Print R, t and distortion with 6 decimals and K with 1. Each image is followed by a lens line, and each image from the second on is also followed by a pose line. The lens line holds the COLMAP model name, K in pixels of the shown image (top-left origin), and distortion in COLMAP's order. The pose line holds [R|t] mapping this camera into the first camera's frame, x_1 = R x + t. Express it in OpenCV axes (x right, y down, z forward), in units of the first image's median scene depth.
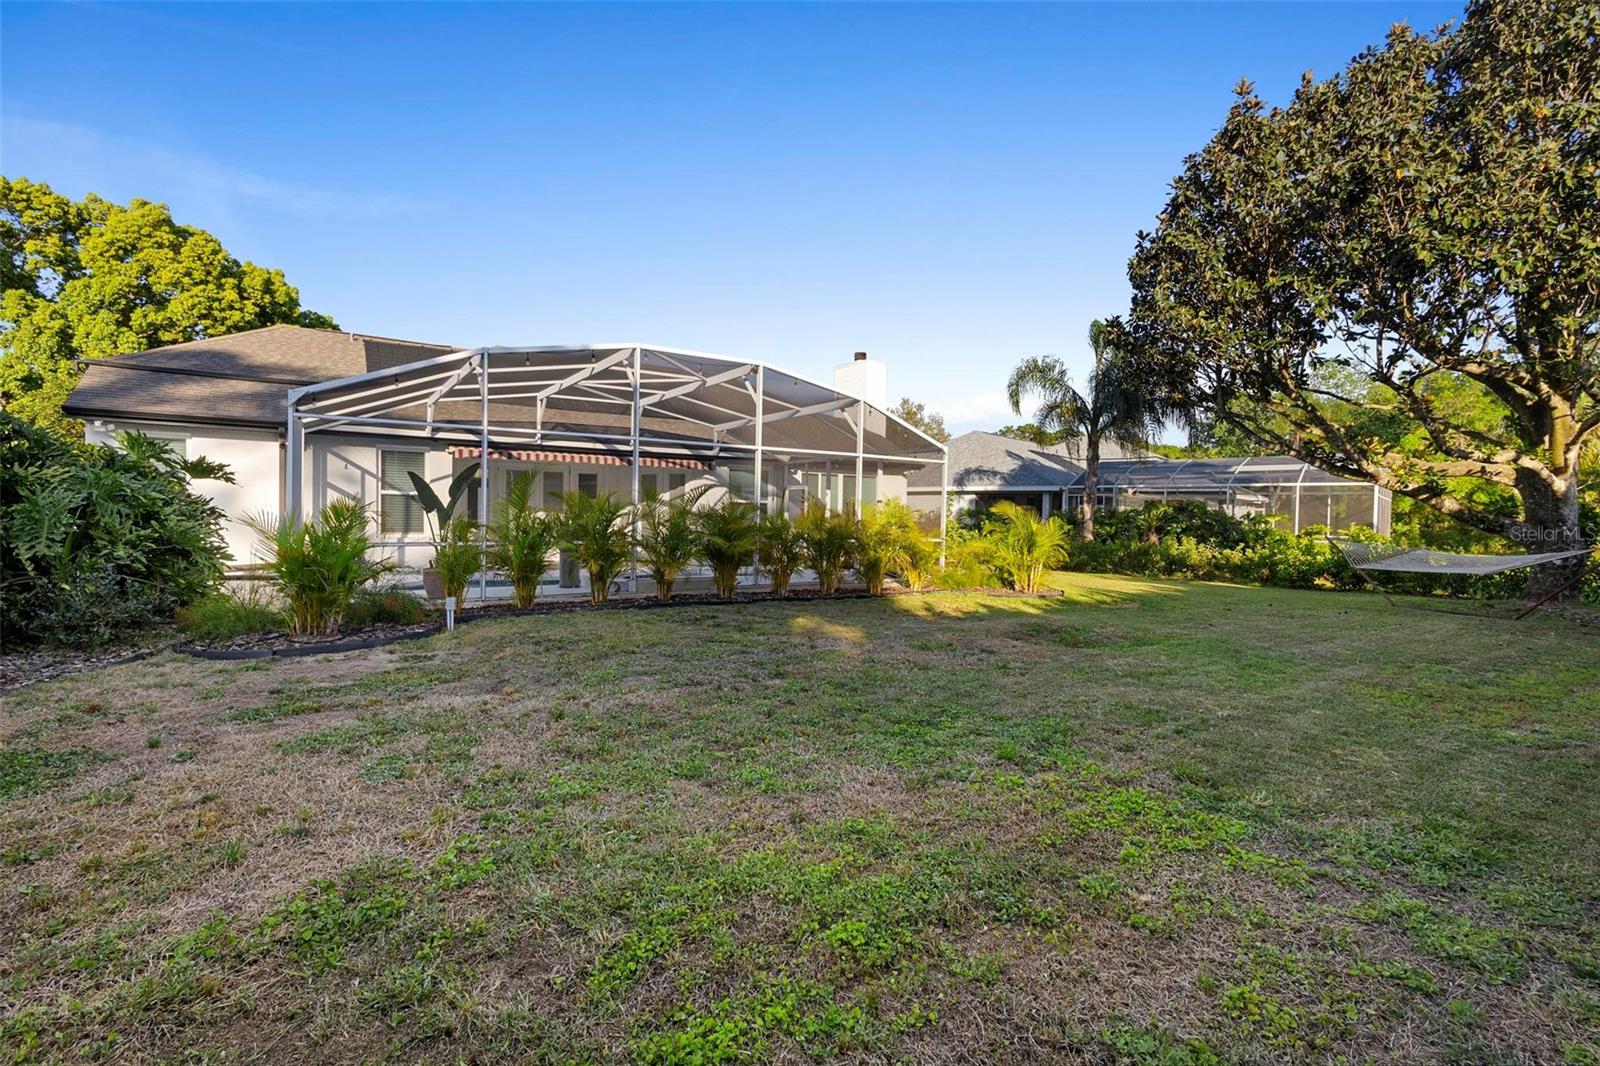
lens RADIAL K [[742.9, 0, 799.0], [0, 742.9, 504.4], [0, 0, 1]] dist [0.004576, -0.000311]
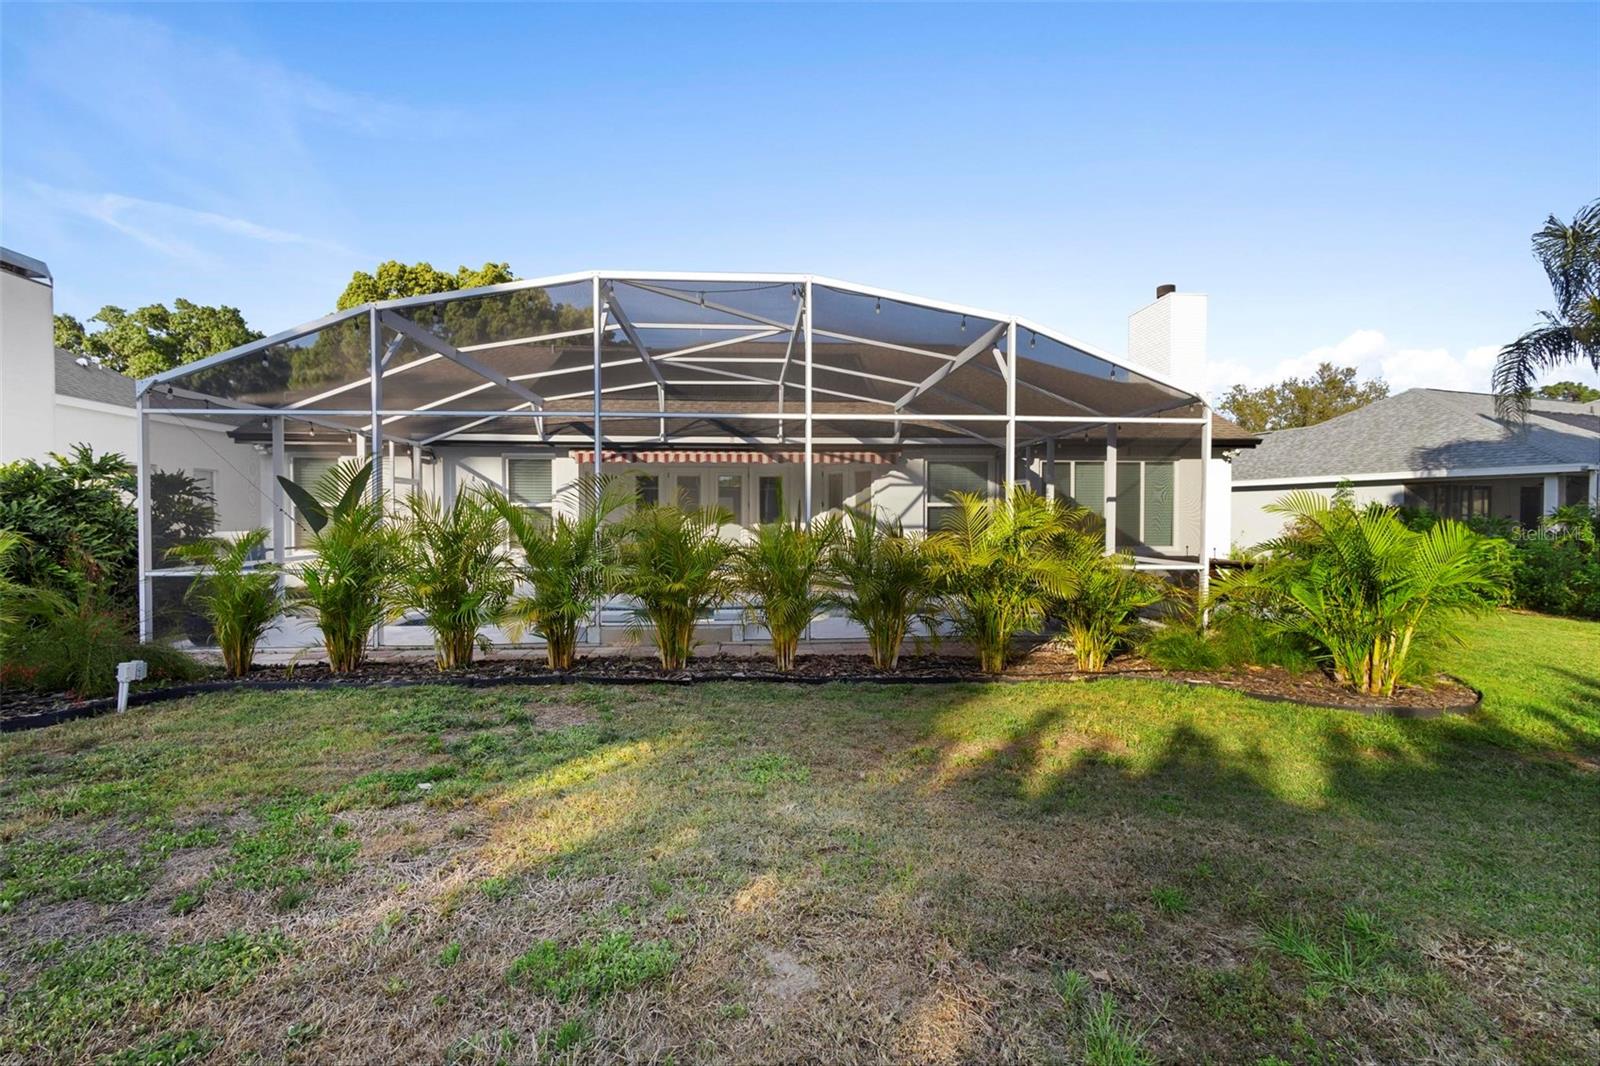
lens RADIAL K [[742.9, 0, 799.0], [0, 742.9, 504.4], [0, 0, 1]] dist [0.004576, -0.000311]
pose [[0.872434, -0.027852, -0.487939, 0.170284], [0.022376, 0.999604, -0.017050, 0.004837], [0.488220, 0.003957, 0.872711, 0.335007]]
